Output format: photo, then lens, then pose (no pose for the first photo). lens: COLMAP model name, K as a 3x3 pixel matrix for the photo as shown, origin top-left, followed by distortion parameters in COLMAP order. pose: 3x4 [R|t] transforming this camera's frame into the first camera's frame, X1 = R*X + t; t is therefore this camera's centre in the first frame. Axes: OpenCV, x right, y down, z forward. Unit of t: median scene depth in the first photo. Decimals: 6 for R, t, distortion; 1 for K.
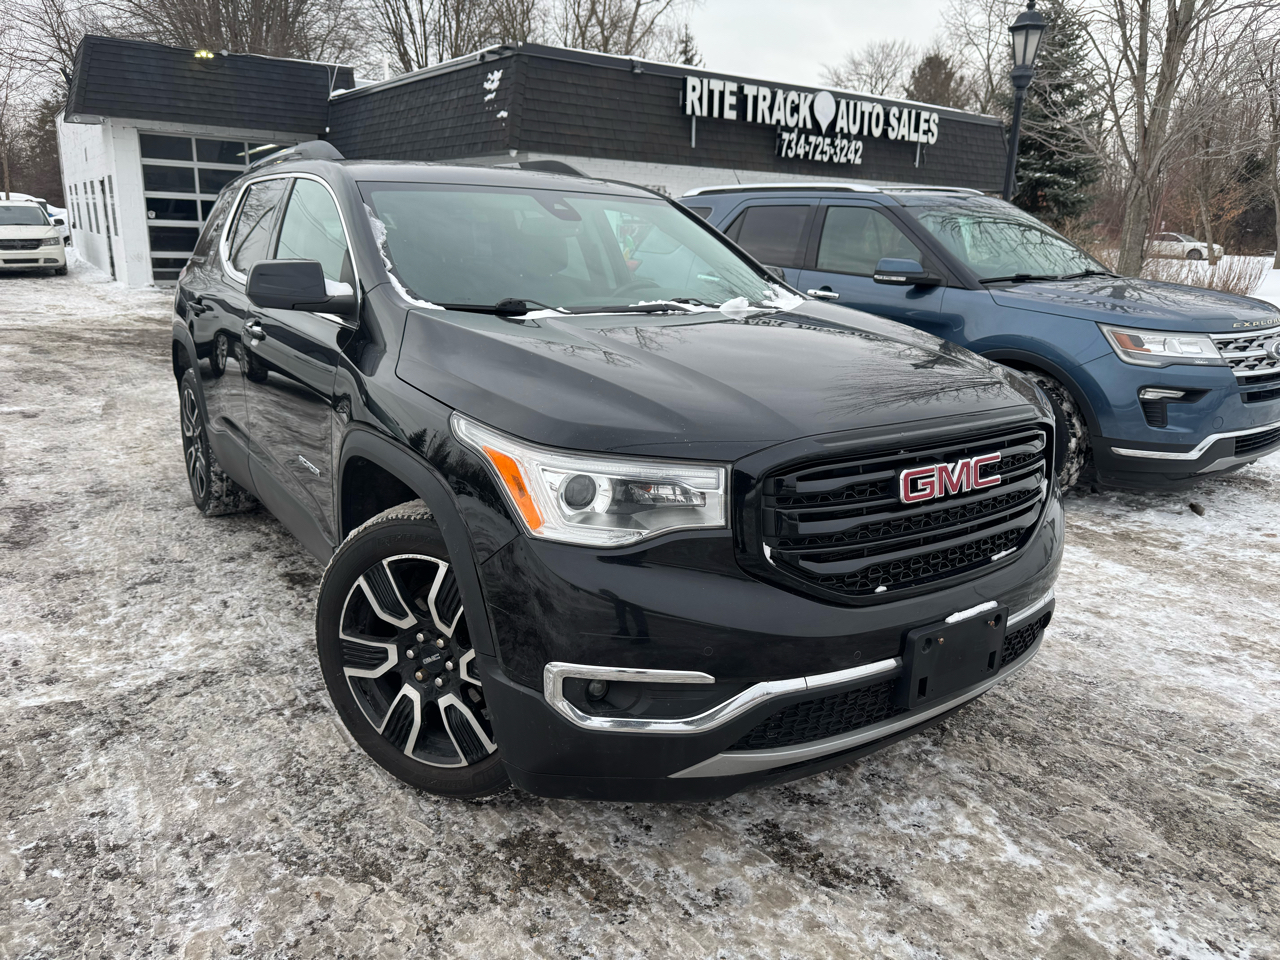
lens RADIAL K [[904.1, 0, 640.0], [0, 904.1, 480.0], [0, 0, 1]] dist [0.000587, -0.005297]
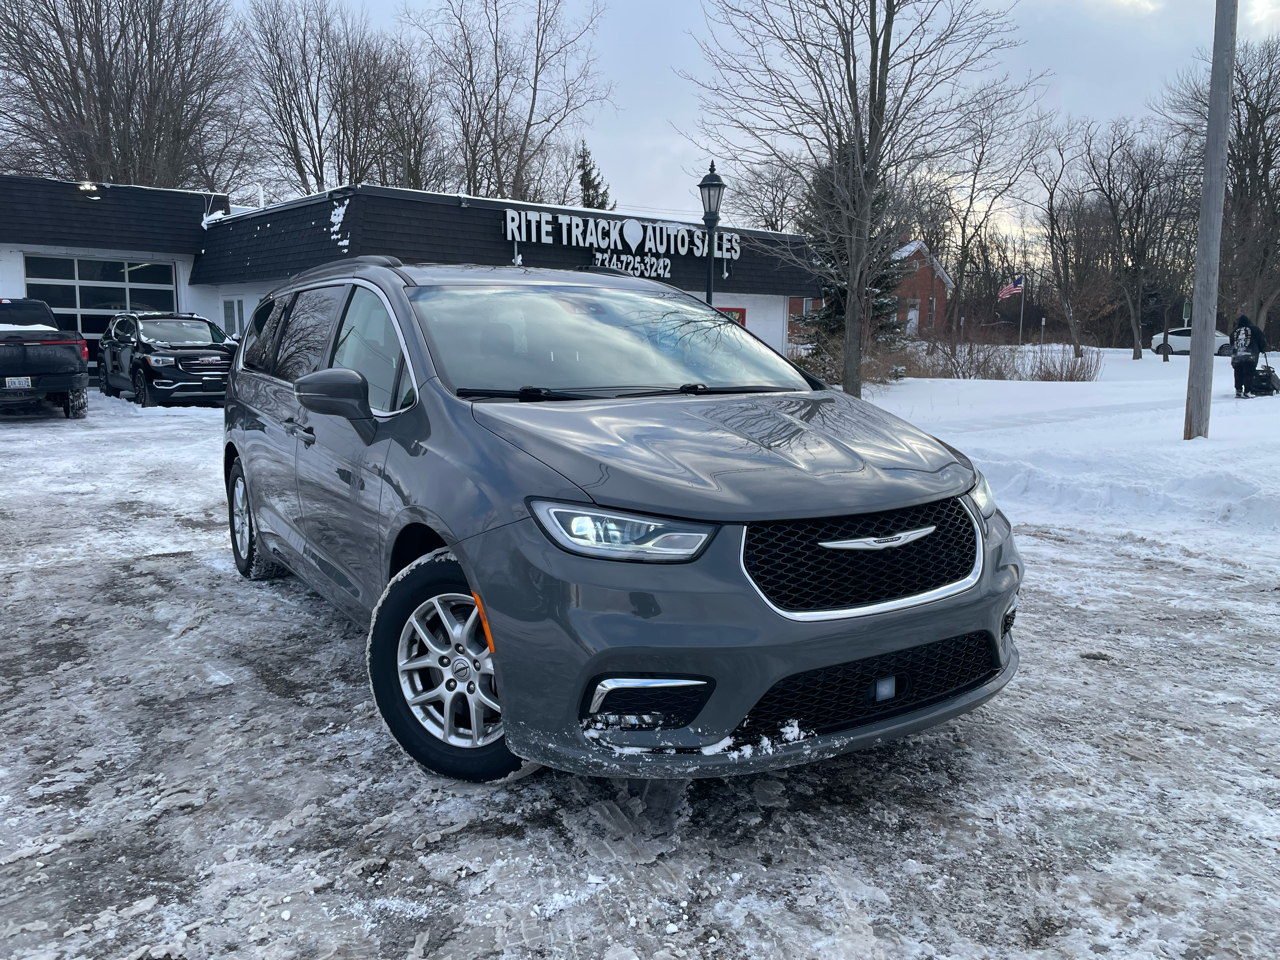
lens RADIAL K [[959.2, 0, 640.0], [0, 959.2, 480.0], [0, 0, 1]] dist [0.069576, -0.099566]
pose [[0.996883, -0.027989, 0.073762, 0.106673], [0.036725, 0.992109, -0.119882, 0.060732], [-0.069825, 0.122217, 0.990044, -0.205338]]
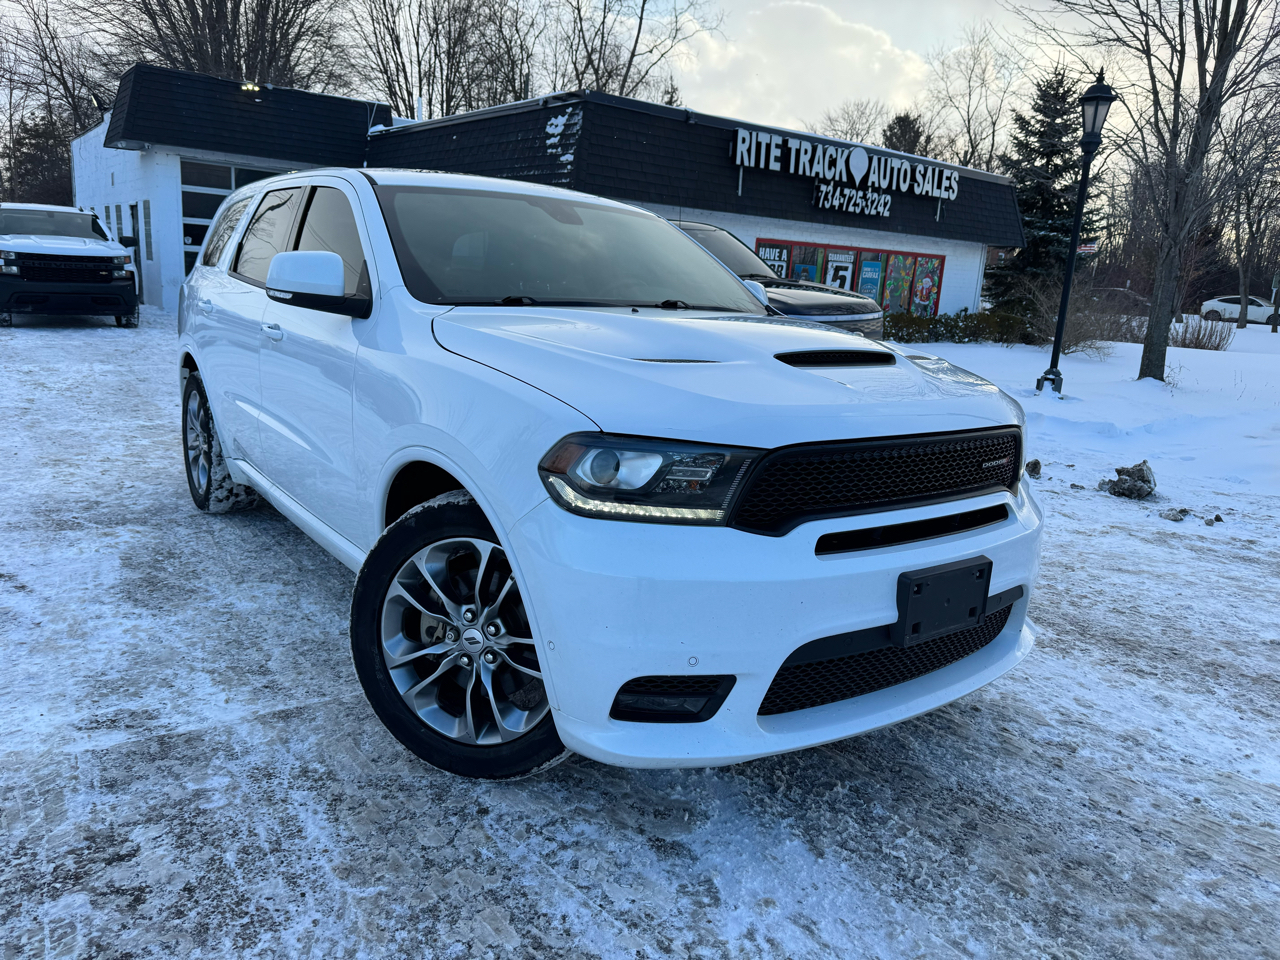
lens RADIAL K [[902.3, 0, 640.0], [0, 902.3, 480.0], [0, 0, 1]] dist [0.019755, -0.027166]
pose [[0.998815, 0.023605, 0.042569, -0.082968], [-0.021684, 0.998750, -0.045026, 0.009730], [-0.043578, 0.044050, 0.998078, -0.022938]]
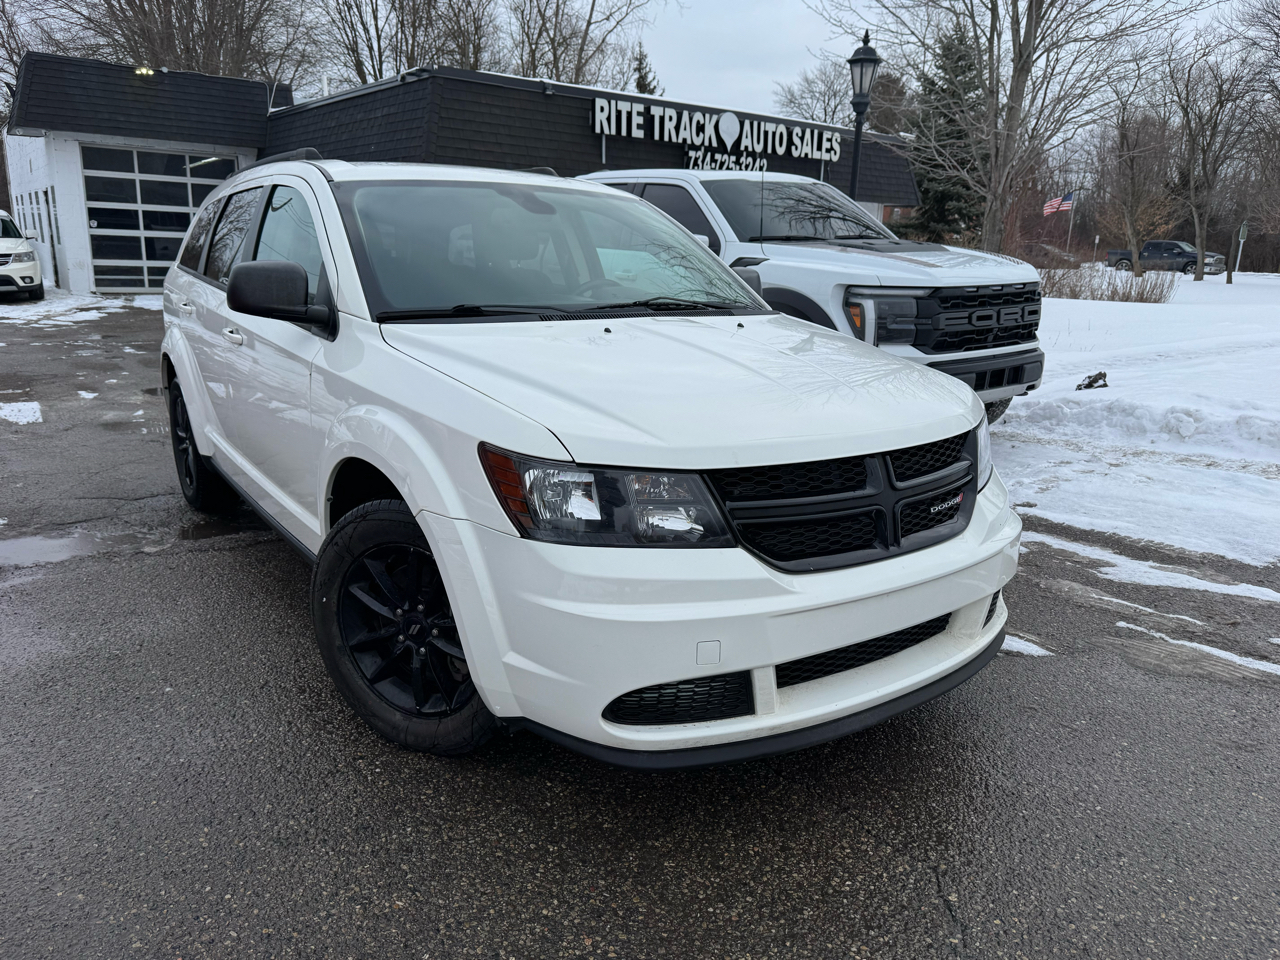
lens RADIAL K [[902.3, 0, 640.0], [0, 902.3, 480.0], [0, 0, 1]] dist [0.019755, -0.027166]
pose [[0.999367, -0.005738, 0.035112, 0.055483], [0.006254, 0.999874, -0.014618, 0.022320], [-0.035024, 0.014828, 0.999276, -0.064500]]
